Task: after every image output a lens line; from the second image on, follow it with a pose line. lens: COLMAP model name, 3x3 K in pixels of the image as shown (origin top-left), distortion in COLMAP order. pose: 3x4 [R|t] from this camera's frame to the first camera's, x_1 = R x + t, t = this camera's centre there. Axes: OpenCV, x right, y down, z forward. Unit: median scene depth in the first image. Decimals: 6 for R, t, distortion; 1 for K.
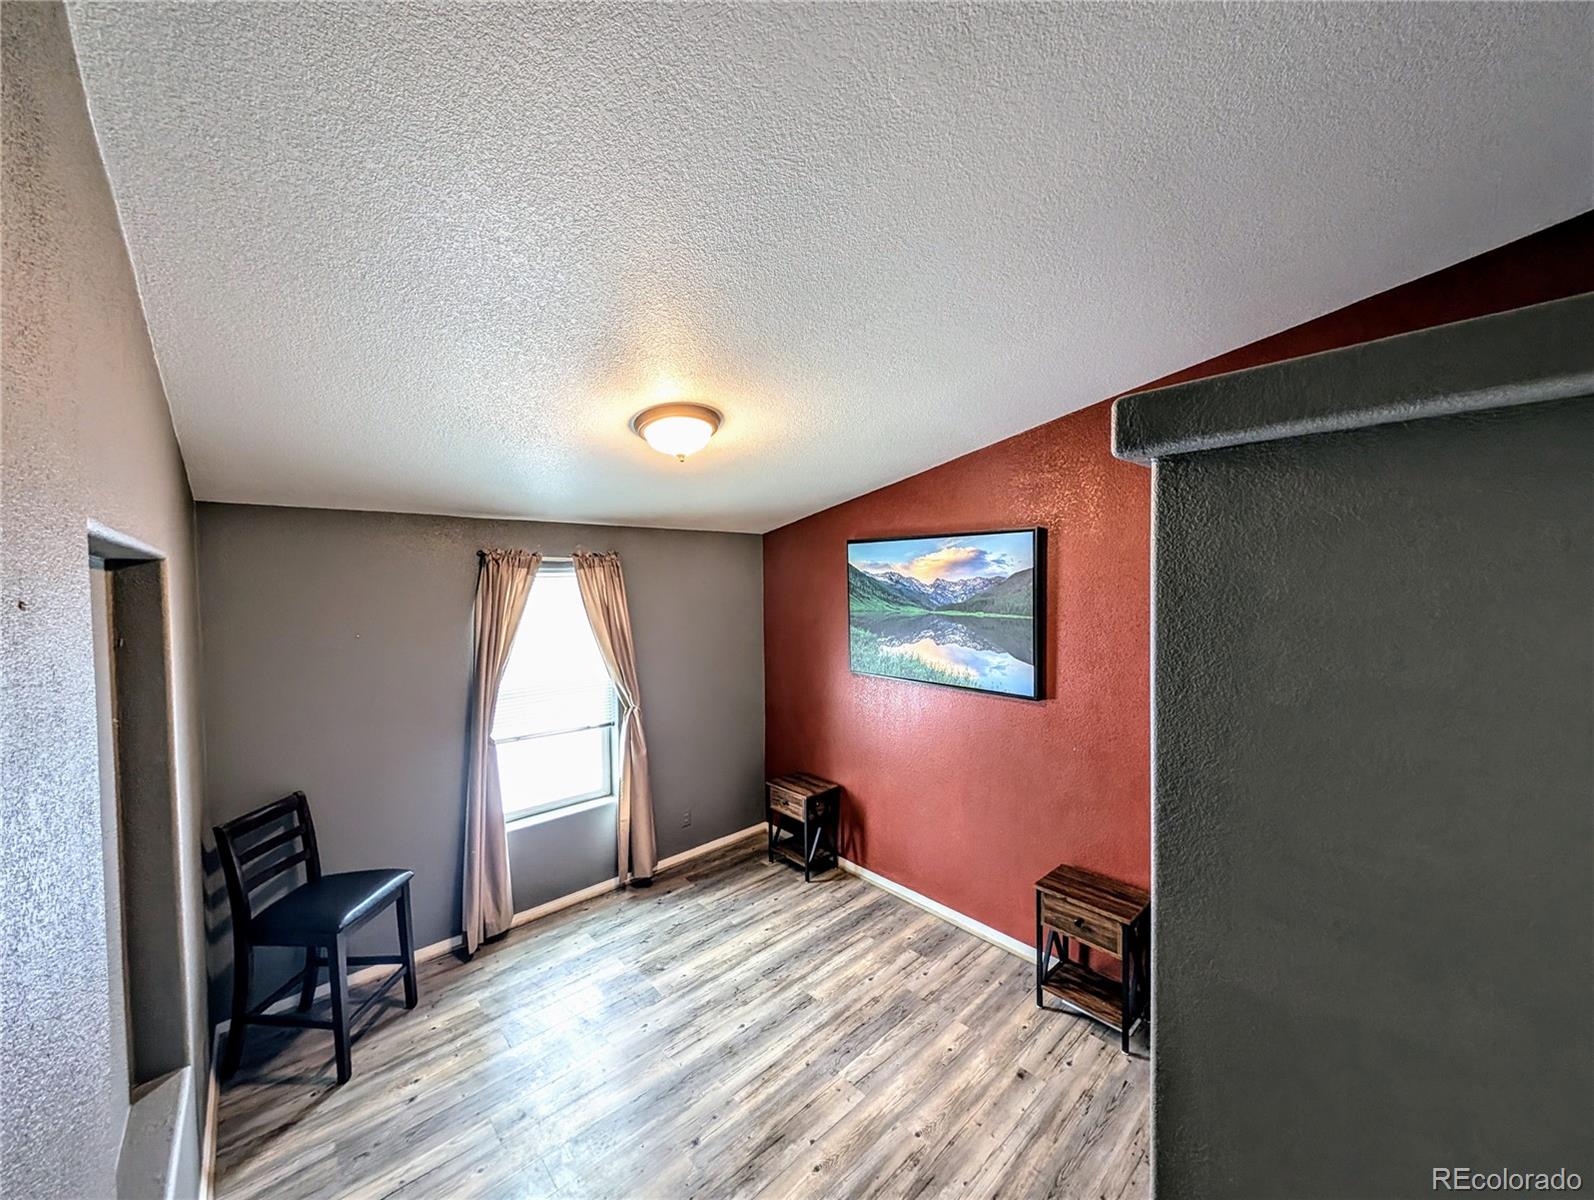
lens RADIAL K [[597.7, 0, 797.1], [0, 597.7, 597.3], [0, 0, 1]] dist [0.019619, -0.010726]
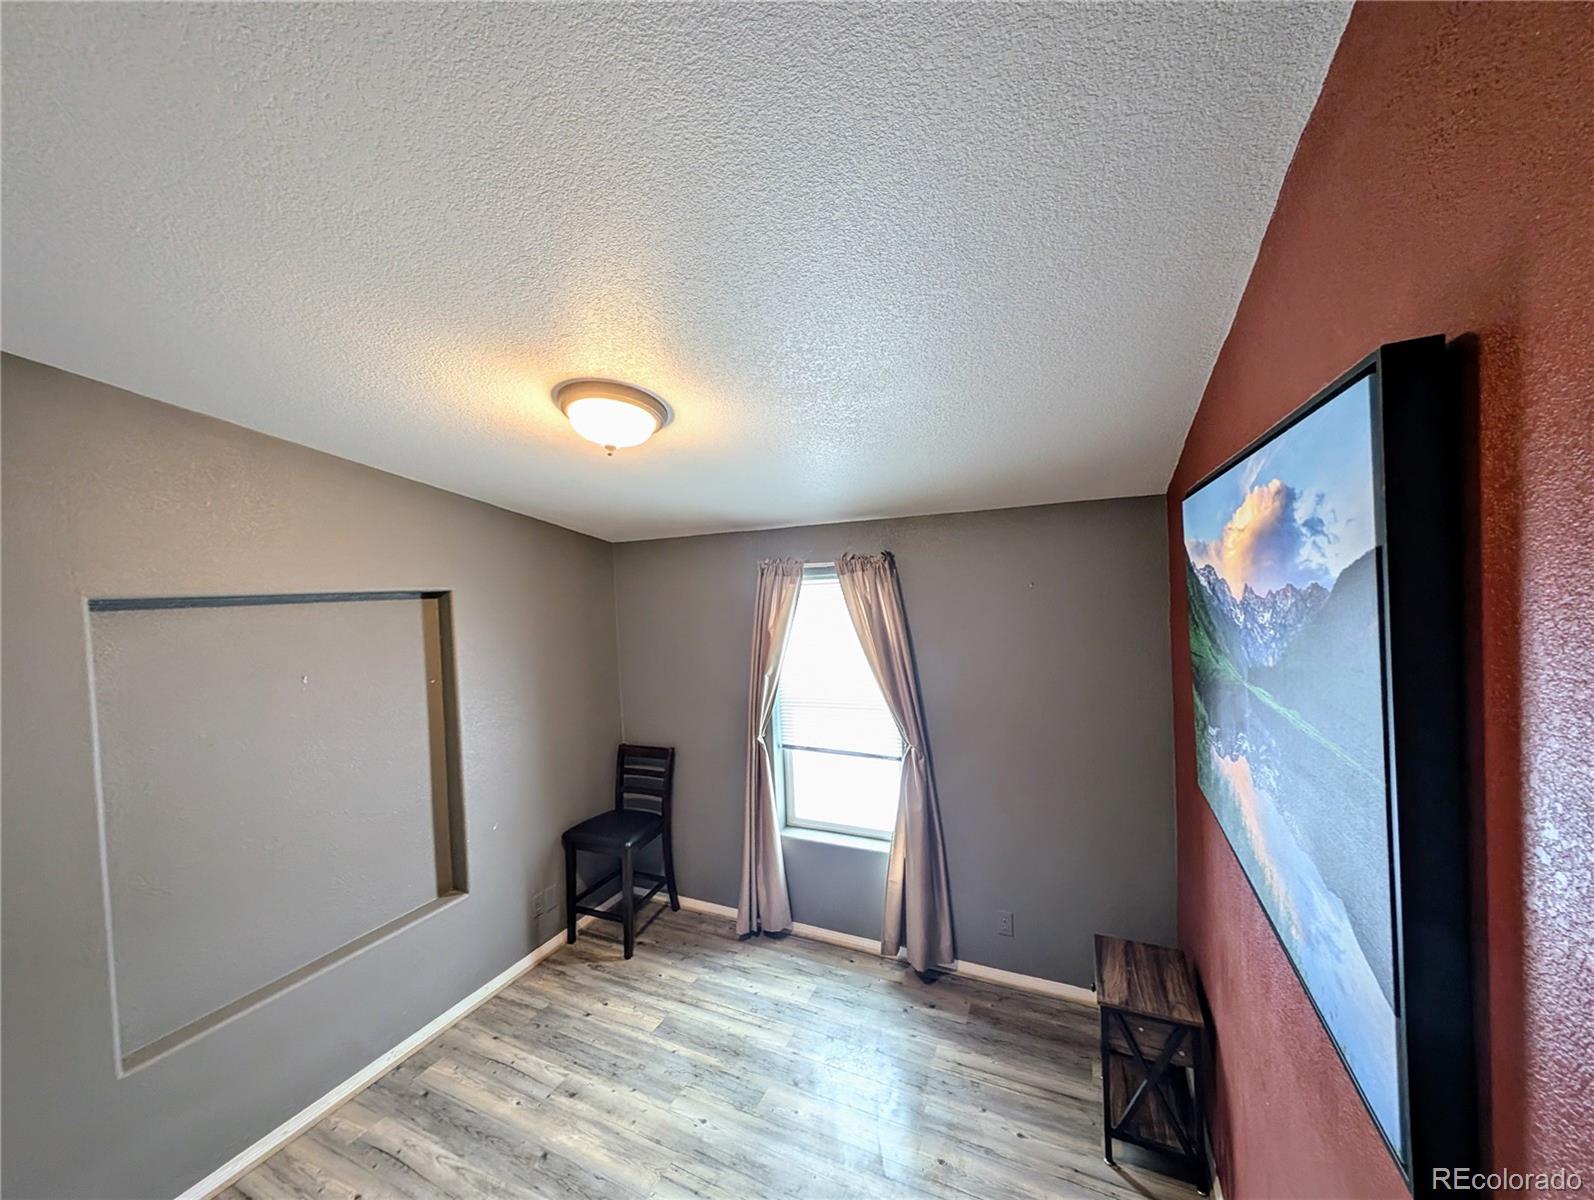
lens RADIAL K [[597.7, 0, 797.1], [0, 597.7, 597.3], [0, 0, 1]] dist [0.019619, -0.010726]
pose [[0.377652, 0.014199, -0.925839, 0.461266], [0.008729, 0.999783, 0.018894, -0.033407], [0.925907, -0.015218, 0.377446, 0.653300]]
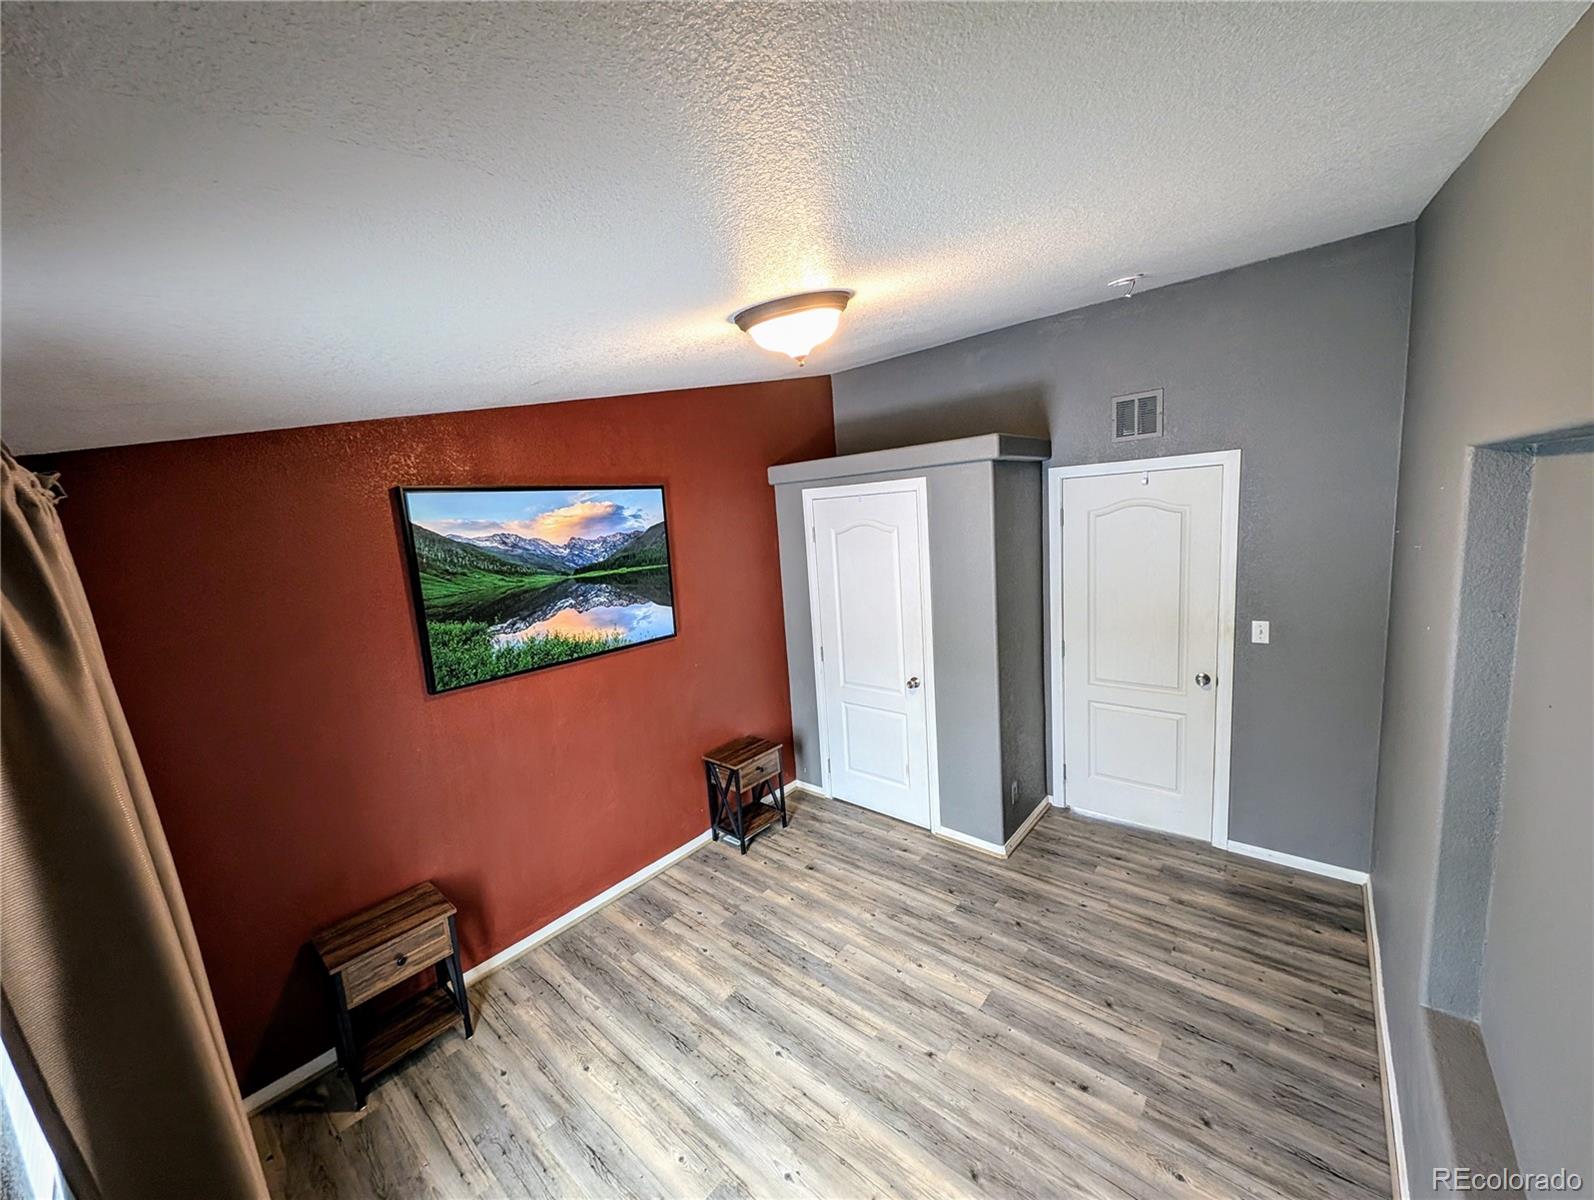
lens RADIAL K [[597.7, 0, 797.1], [0, 597.7, 597.3], [0, 0, 1]] dist [0.019619, -0.010726]
pose [[-0.120185, -0.119008, 0.985593, -0.686565], [0.101190, 0.986150, 0.131414, -0.027414], [-0.987581, 0.115526, -0.106478, 0.793143]]
